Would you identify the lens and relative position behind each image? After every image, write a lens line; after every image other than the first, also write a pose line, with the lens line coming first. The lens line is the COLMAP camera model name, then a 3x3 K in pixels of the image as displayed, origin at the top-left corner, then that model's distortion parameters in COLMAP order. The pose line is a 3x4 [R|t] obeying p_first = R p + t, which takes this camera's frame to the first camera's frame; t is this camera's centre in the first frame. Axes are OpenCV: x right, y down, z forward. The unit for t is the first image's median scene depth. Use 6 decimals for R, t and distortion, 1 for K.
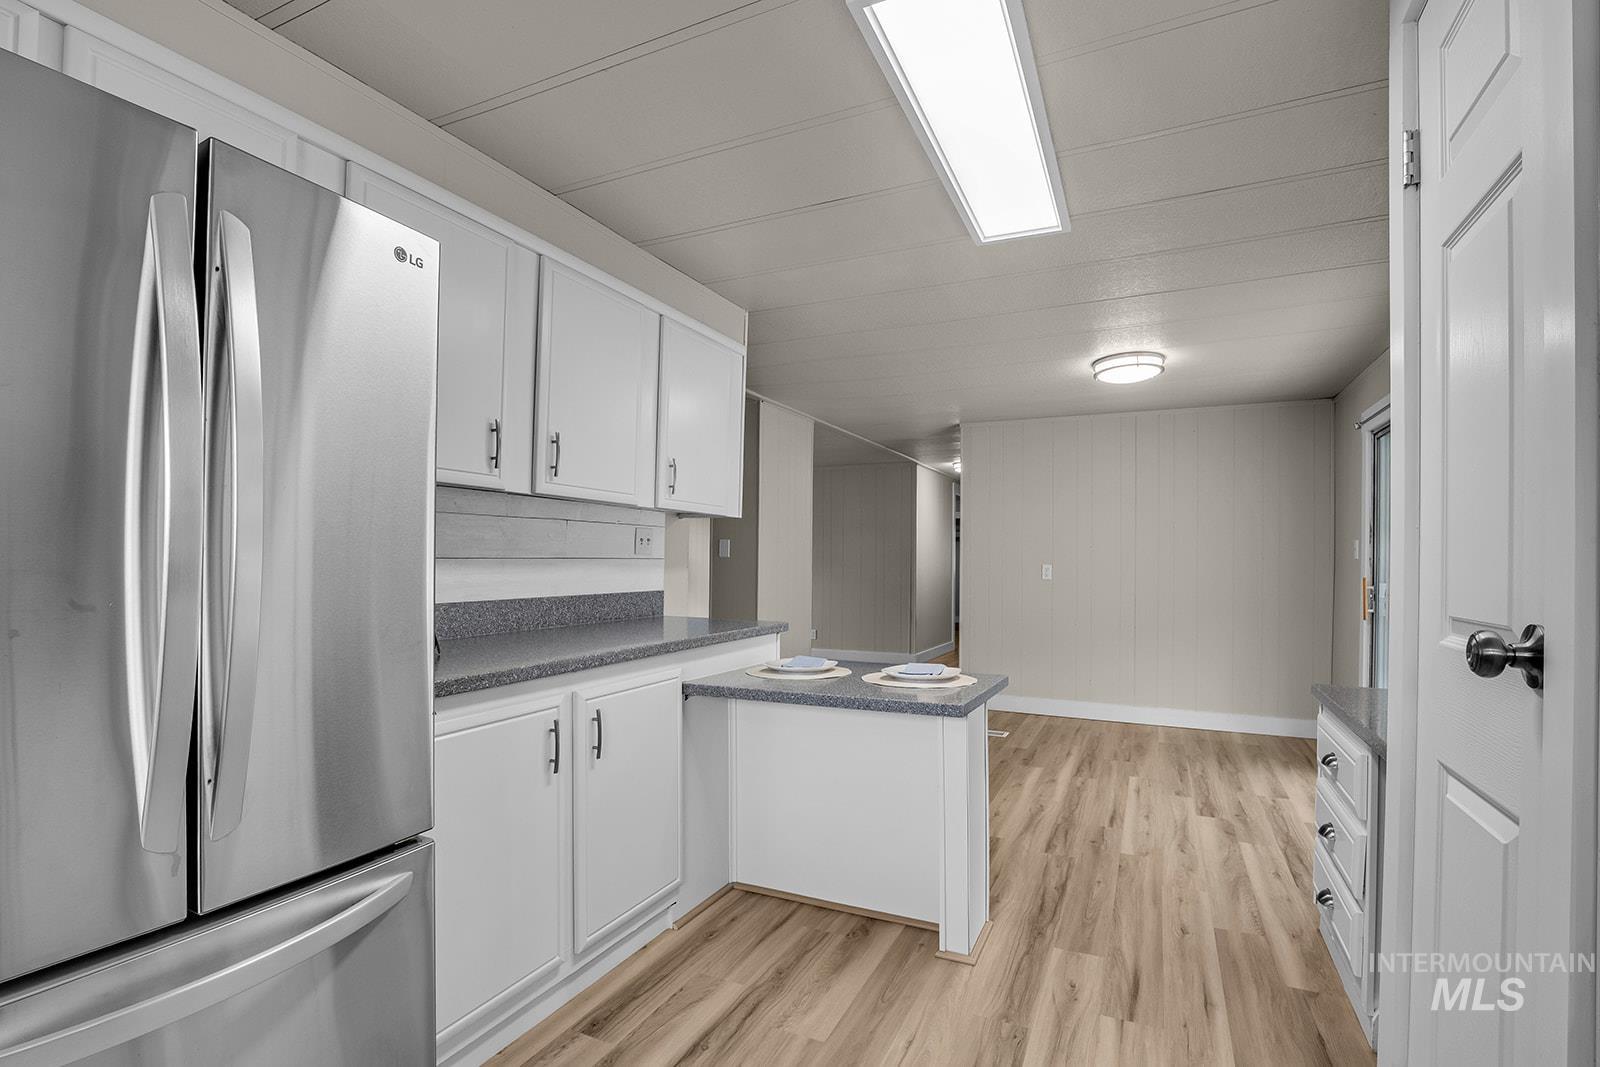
lens RADIAL K [[761.9, 0, 803.7], [0, 761.9, 556.8], [0, 0, 1]] dist [-0.016352, 0.000410]
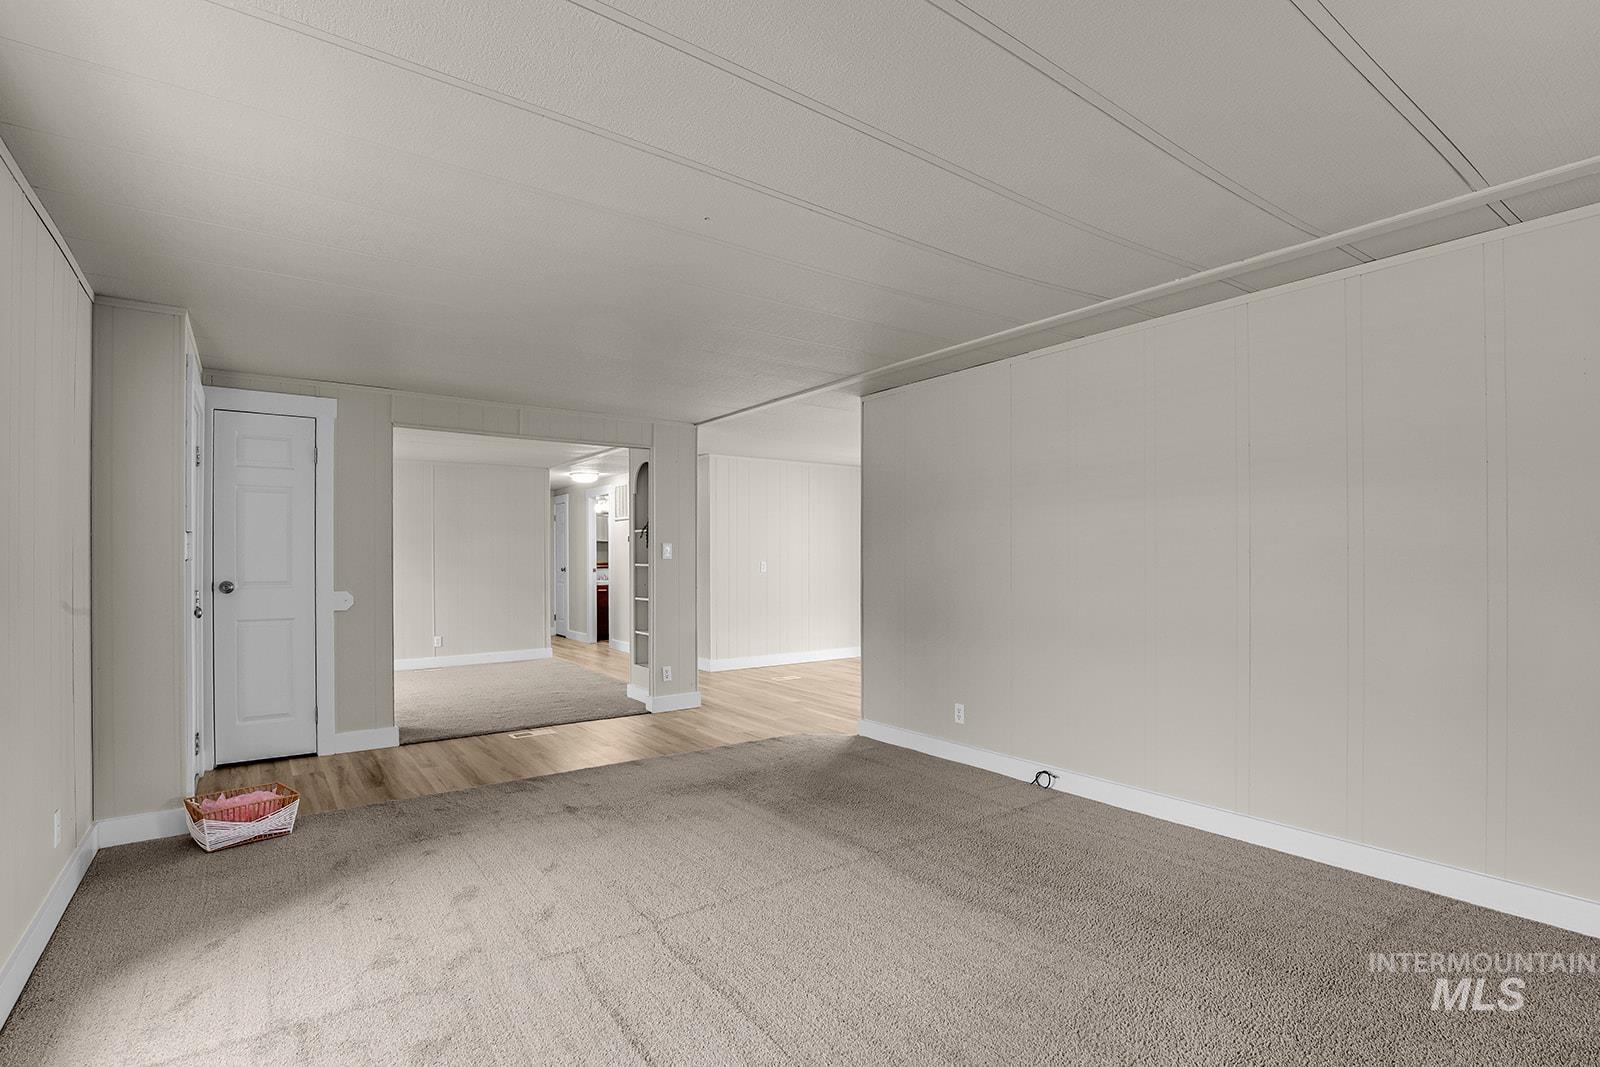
lens RADIAL K [[759.4, 0, 798.2], [0, 759.4, 555.5], [0, 0, 1]] dist [-0.031426, 0.001387]
pose [[0.485926, -0.009457, 0.873949, -1.687051], [0.005473, 0.999955, 0.007777, -0.021817], [-0.873983, 0.001004, 0.485956, 0.478718]]
